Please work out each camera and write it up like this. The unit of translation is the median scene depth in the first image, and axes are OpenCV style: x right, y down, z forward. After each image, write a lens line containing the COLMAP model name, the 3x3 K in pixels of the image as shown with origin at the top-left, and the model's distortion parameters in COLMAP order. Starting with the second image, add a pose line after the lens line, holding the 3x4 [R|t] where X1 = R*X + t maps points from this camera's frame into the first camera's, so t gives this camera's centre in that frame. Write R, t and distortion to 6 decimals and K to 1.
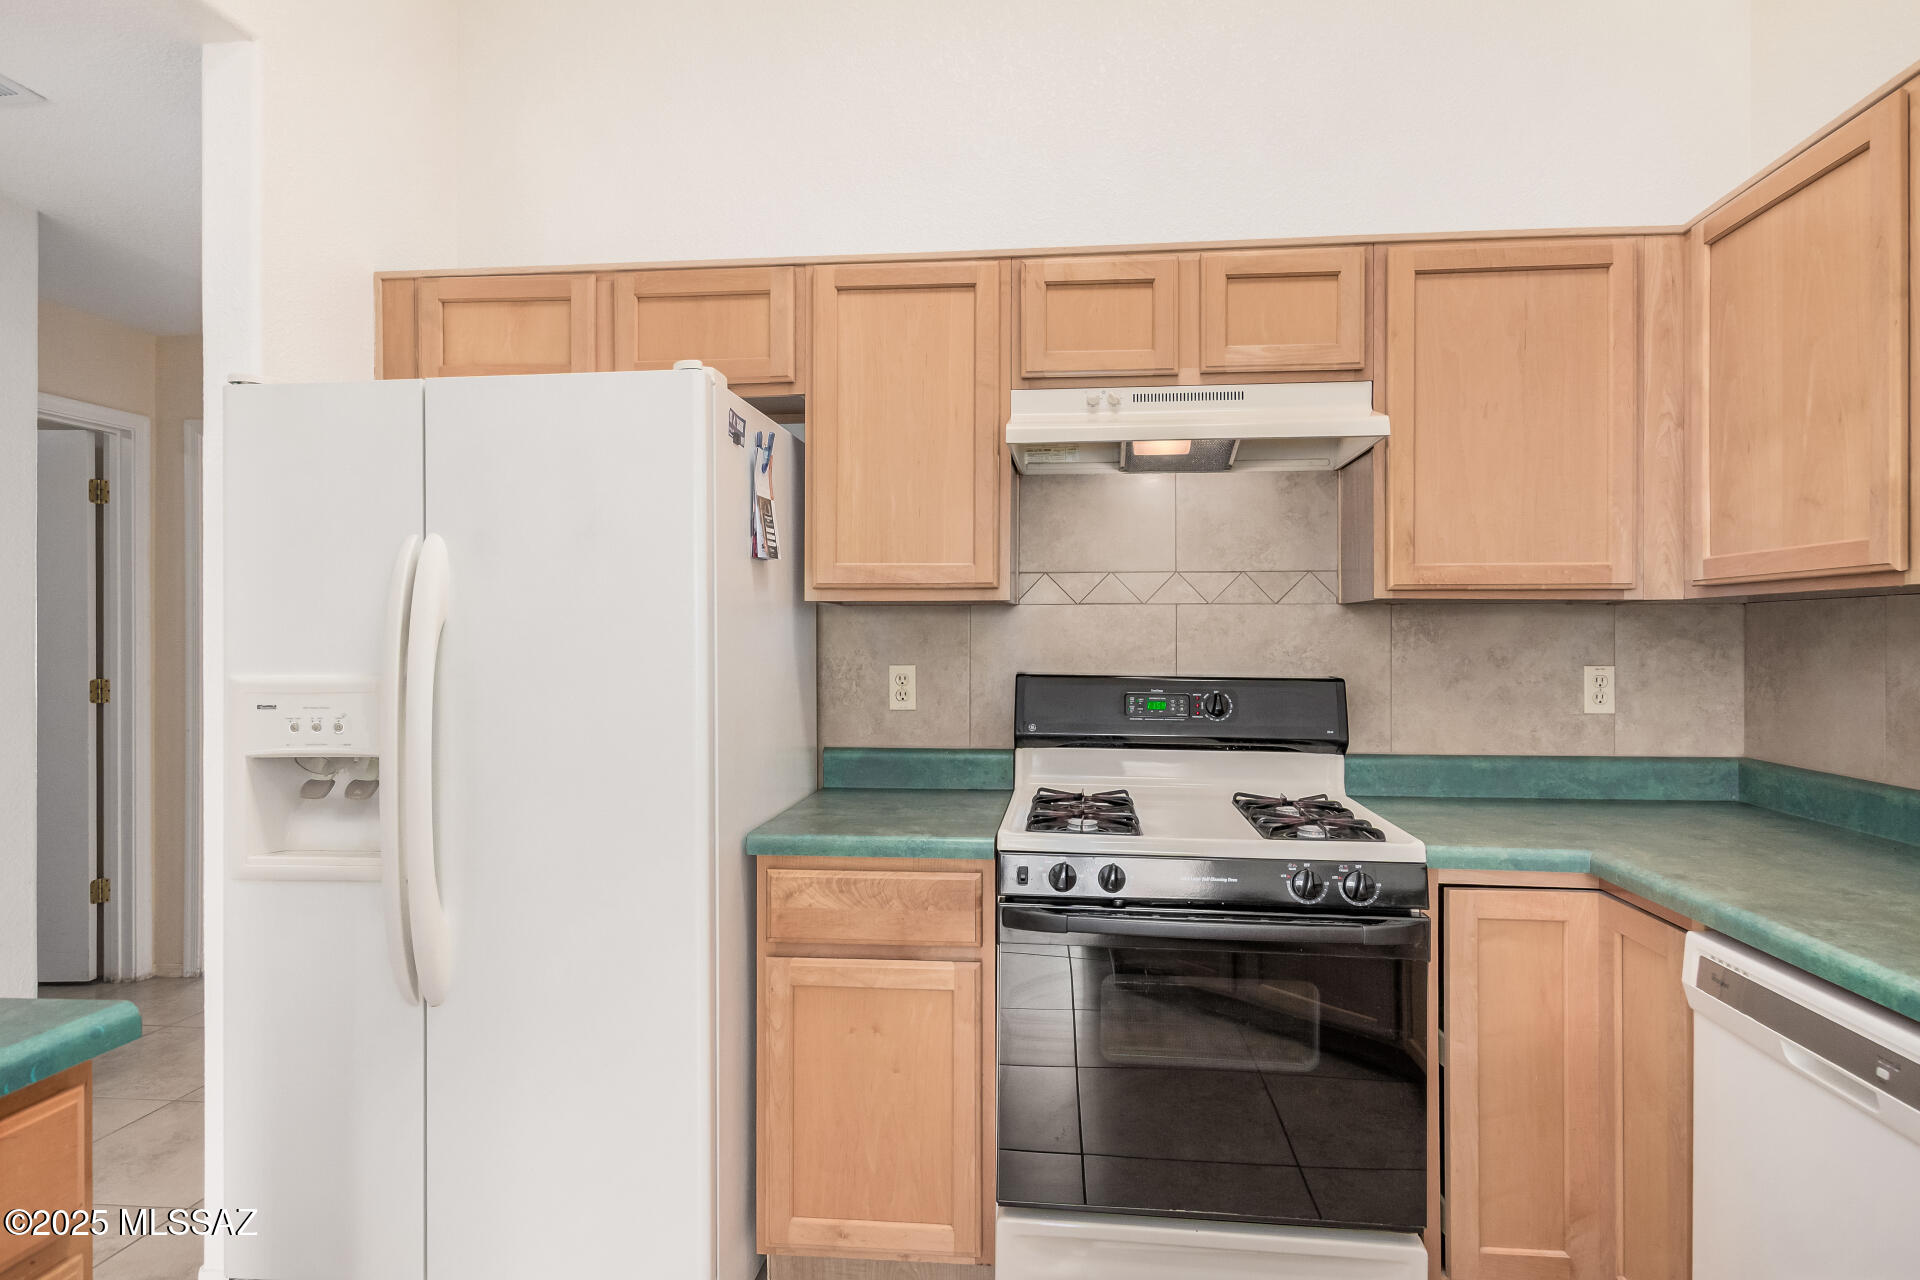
lens RADIAL K [[1022.1, 0, 980.7], [0, 1022.1, 631.7], [0, 0, 1]] dist [0.007535, 0.000740]
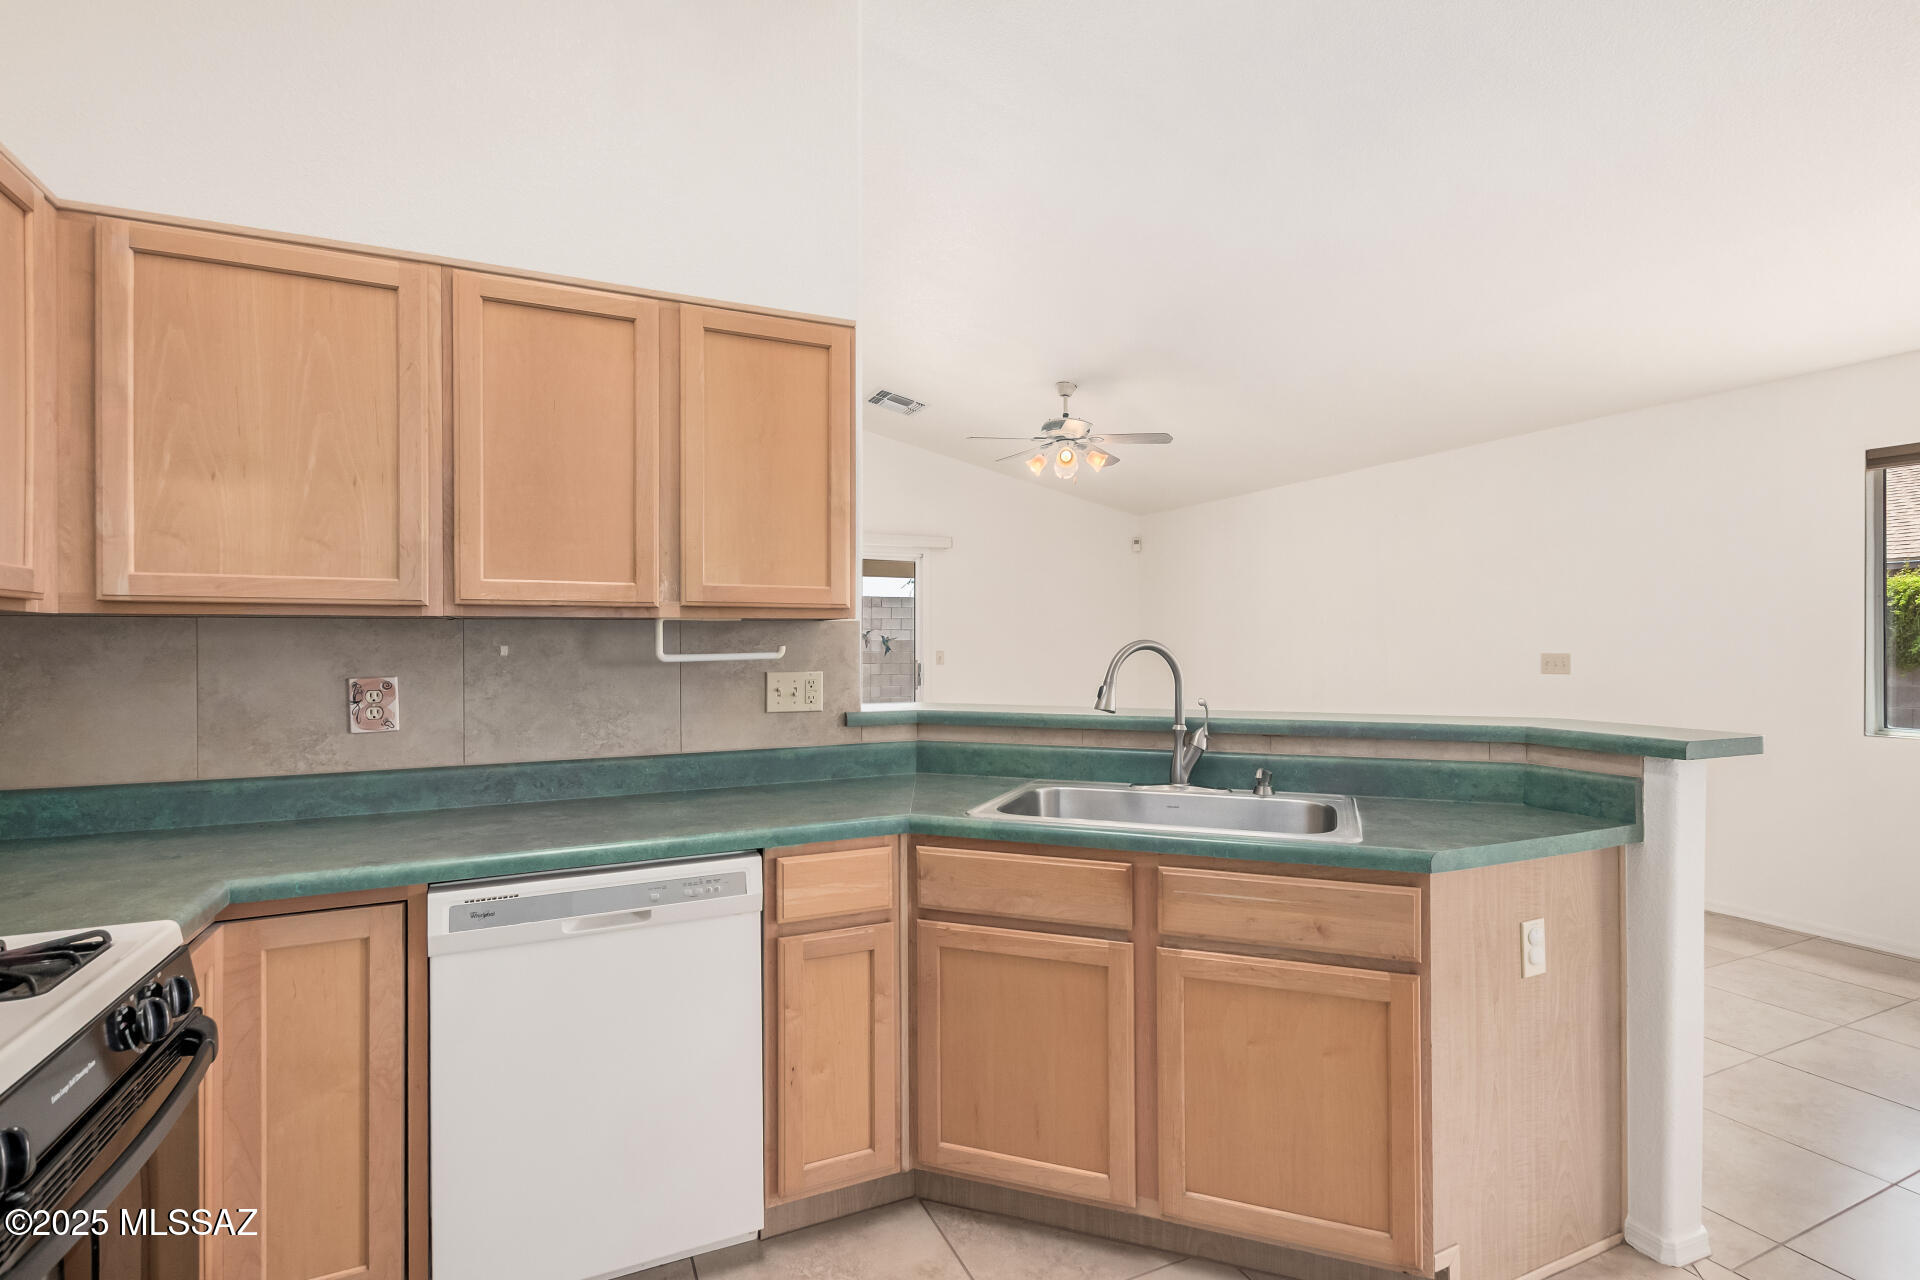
lens RADIAL K [[936.1, 0, 995.0], [0, 936.1, 641.4], [0, 0, 1]] dist [-0.000224, -0.001679]
pose [[-0.517370, 0.002261, 0.855759, -0.482063], [-0.001834, 0.999991, -0.003751, -0.005804], [-0.855760, -0.003511, -0.517361, 0.781752]]
